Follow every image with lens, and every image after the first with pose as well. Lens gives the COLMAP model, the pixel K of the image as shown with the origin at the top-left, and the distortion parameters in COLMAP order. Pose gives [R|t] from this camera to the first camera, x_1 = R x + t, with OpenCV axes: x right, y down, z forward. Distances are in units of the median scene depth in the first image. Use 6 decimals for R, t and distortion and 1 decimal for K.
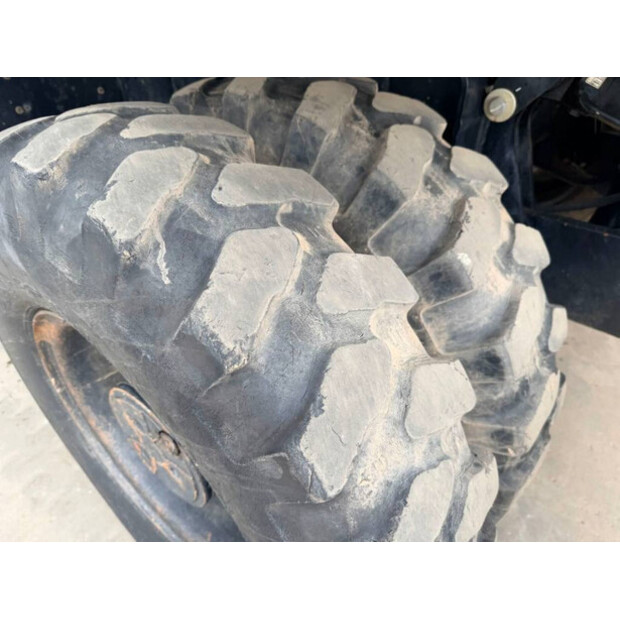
lens RADIAL K [[469.5, 0, 310.7], [0, 469.5, 303.4], [0, 0, 1]] dist [0.074002, -0.083975]
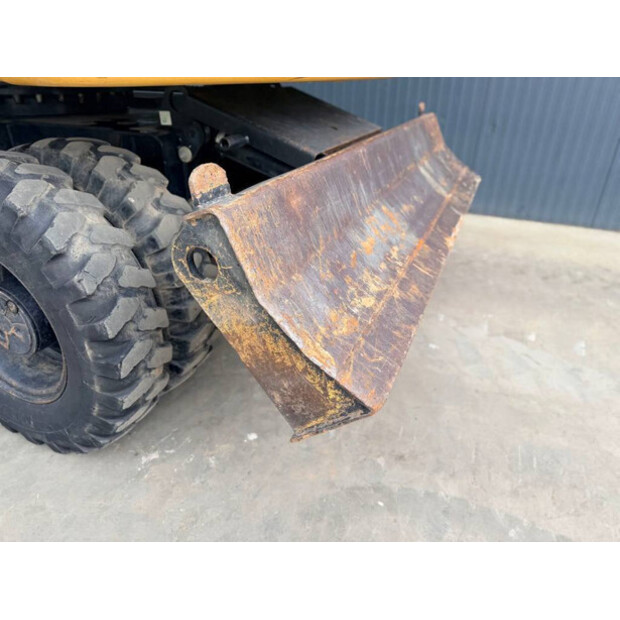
lens RADIAL K [[469.5, 0, 310.7], [0, 469.5, 303.4], [0, 0, 1]] dist [0.074002, -0.083975]
pose [[0.968147, -0.110763, 0.224551, 0.752563], [0.149082, 0.975536, -0.161569, 1.227869], [-0.201162, 0.189899, 0.960975, -1.905128]]
